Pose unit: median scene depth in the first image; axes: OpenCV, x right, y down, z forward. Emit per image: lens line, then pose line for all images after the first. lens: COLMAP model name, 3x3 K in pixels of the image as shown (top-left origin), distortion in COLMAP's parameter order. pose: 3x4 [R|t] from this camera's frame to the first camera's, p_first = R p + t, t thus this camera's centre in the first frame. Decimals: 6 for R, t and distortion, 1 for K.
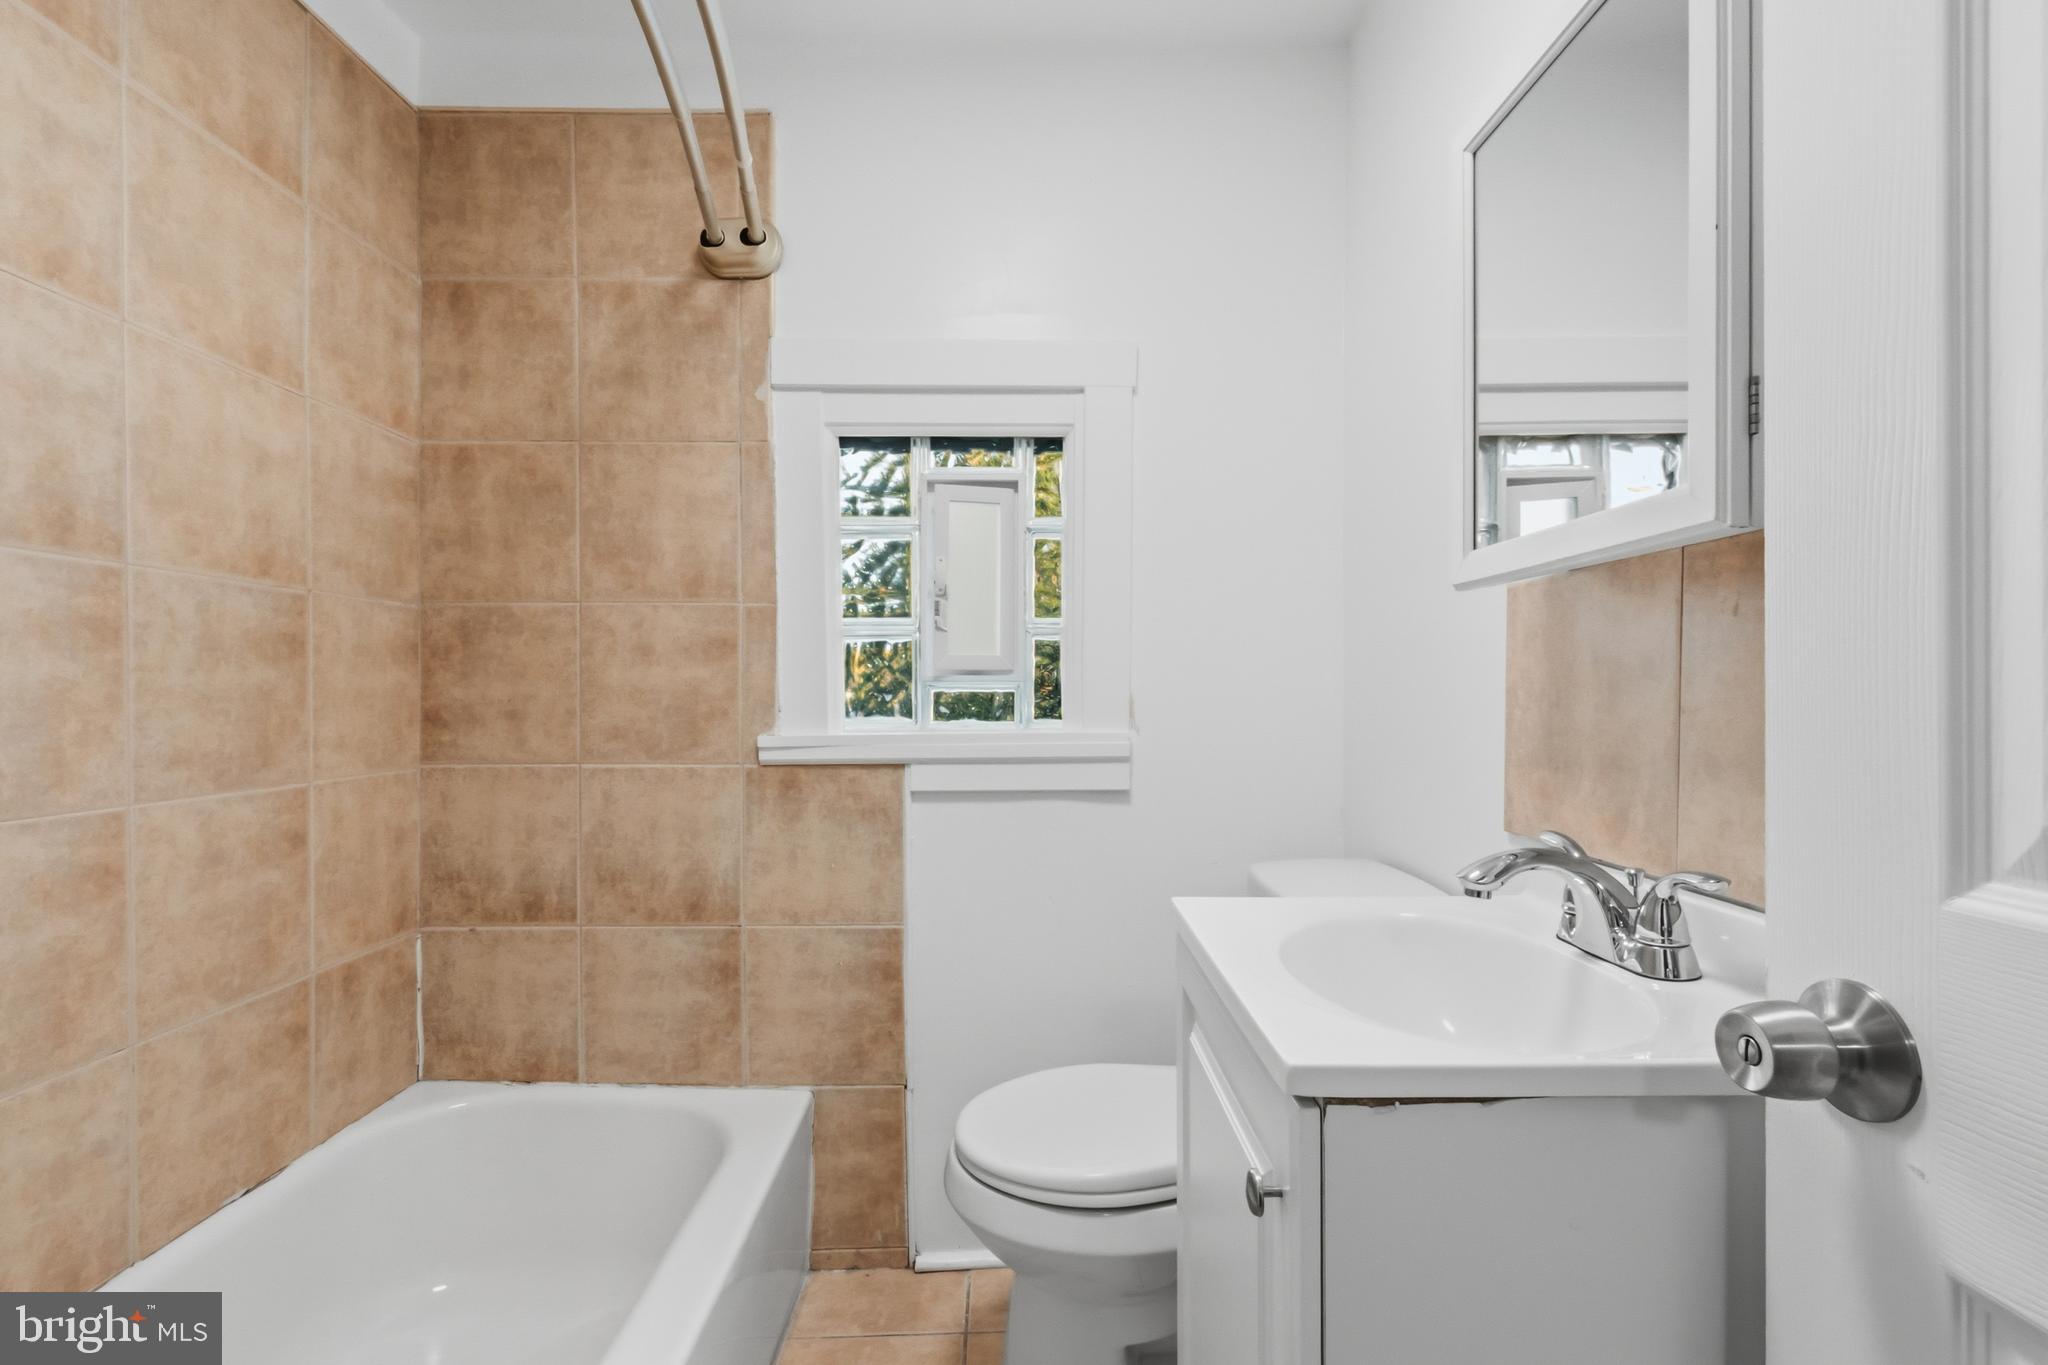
lens RADIAL K [[918.2, 0, 1024.0], [0, 918.2, 682.5], [0, 0, 1]] dist [0.000638, -0.000386]
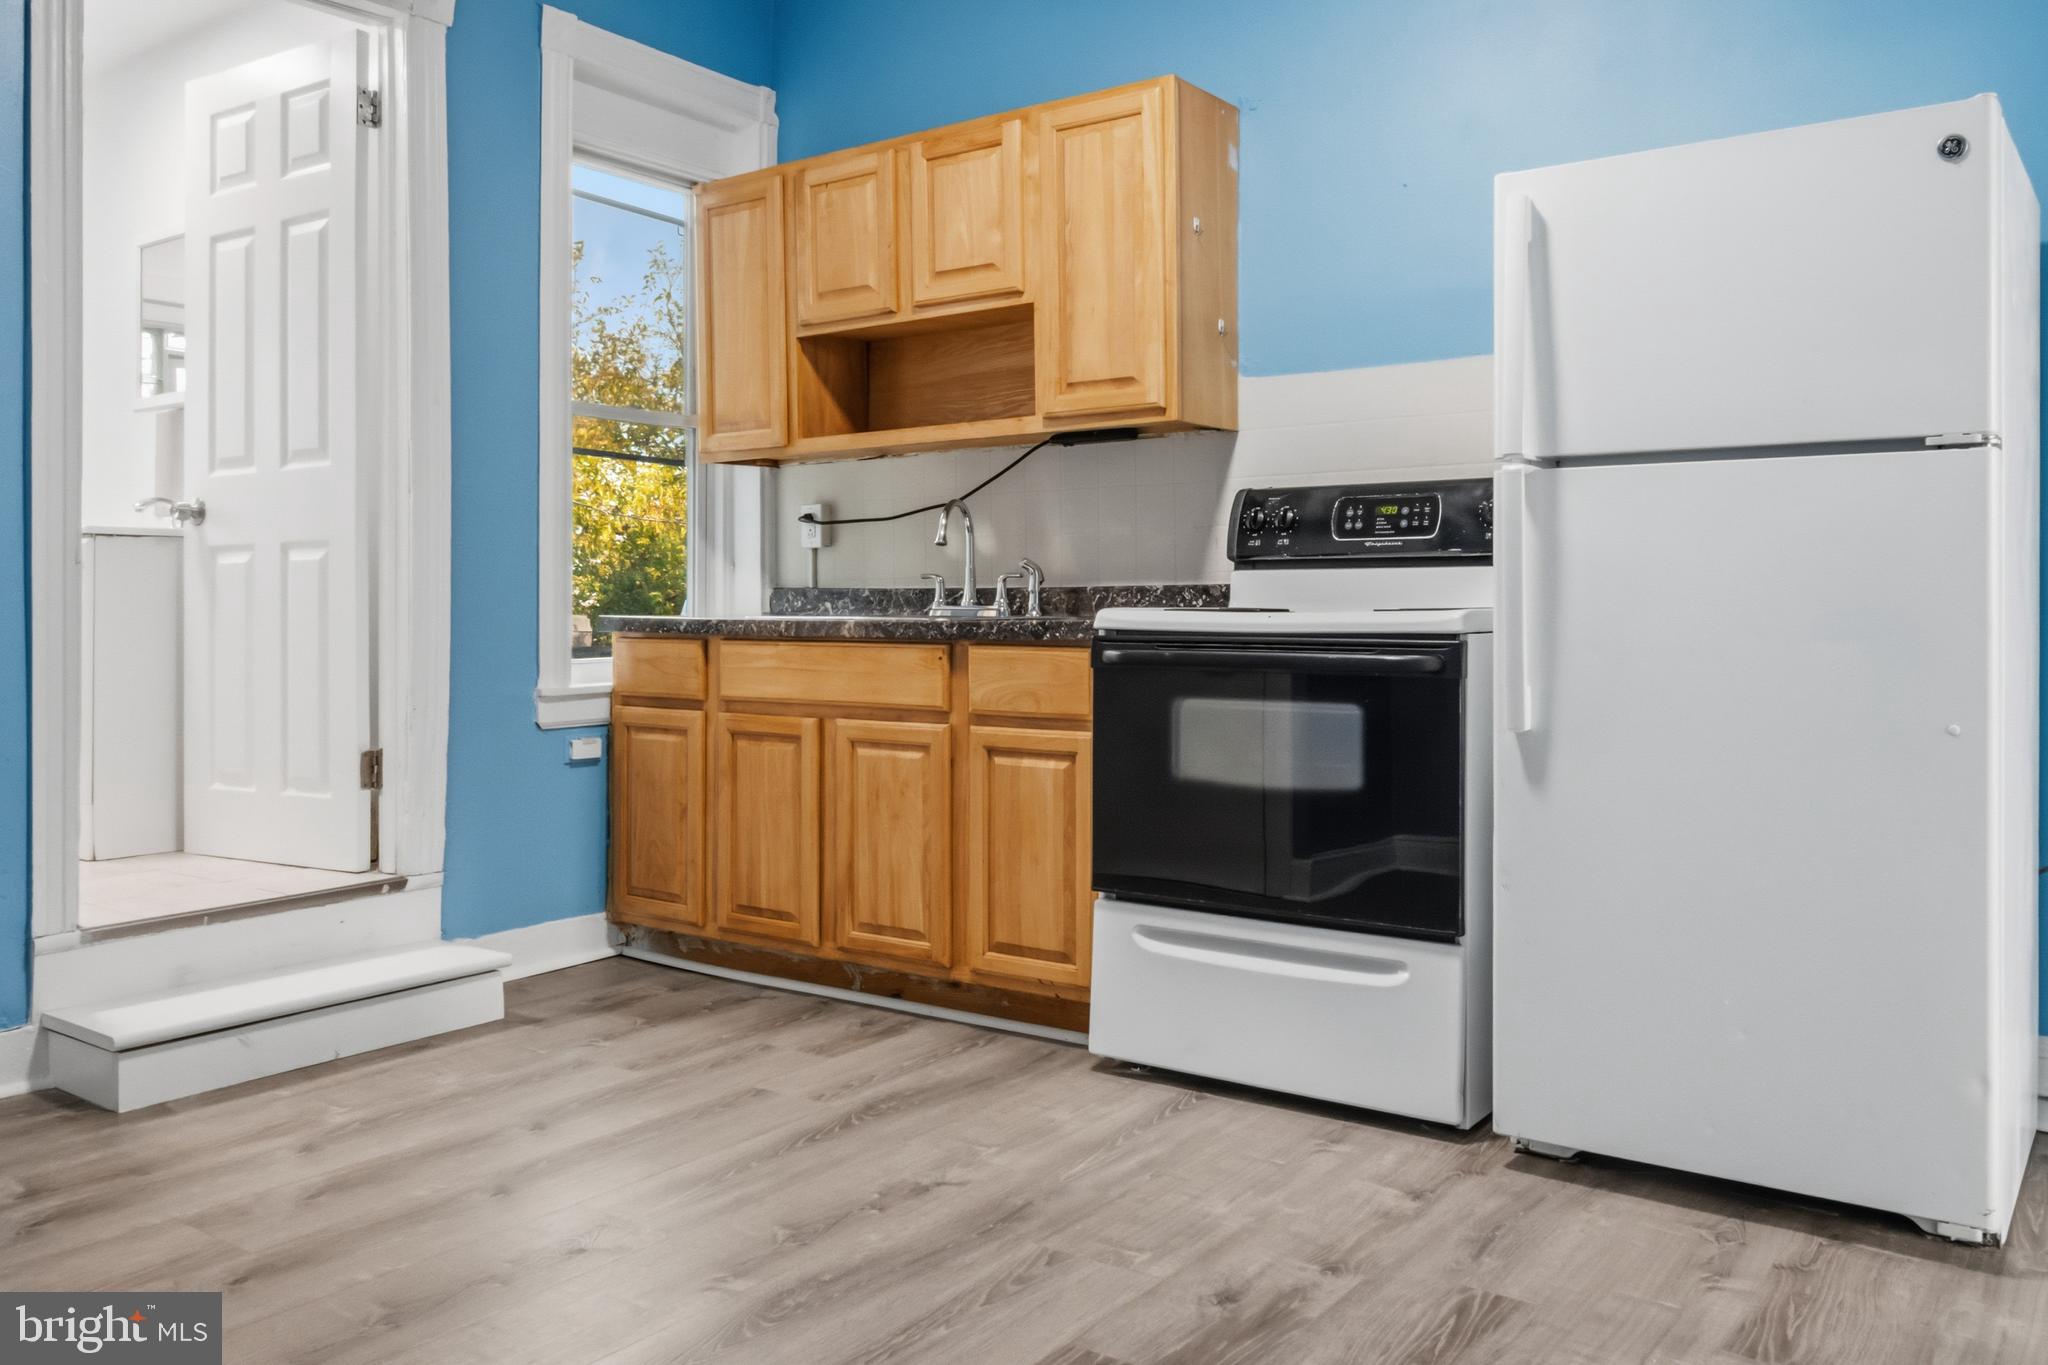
lens RADIAL K [[1594.4, 0, 1021.2], [0, 1594.4, 620.9], [0, 0, 1]] dist [-0.001924, -0.001238]
pose [[0.597552, 0.008748, 0.801782, -0.912116], [-0.010472, 0.999940, -0.003105, 0.269779], [-0.801762, -0.006541, 0.597608, -2.109601]]
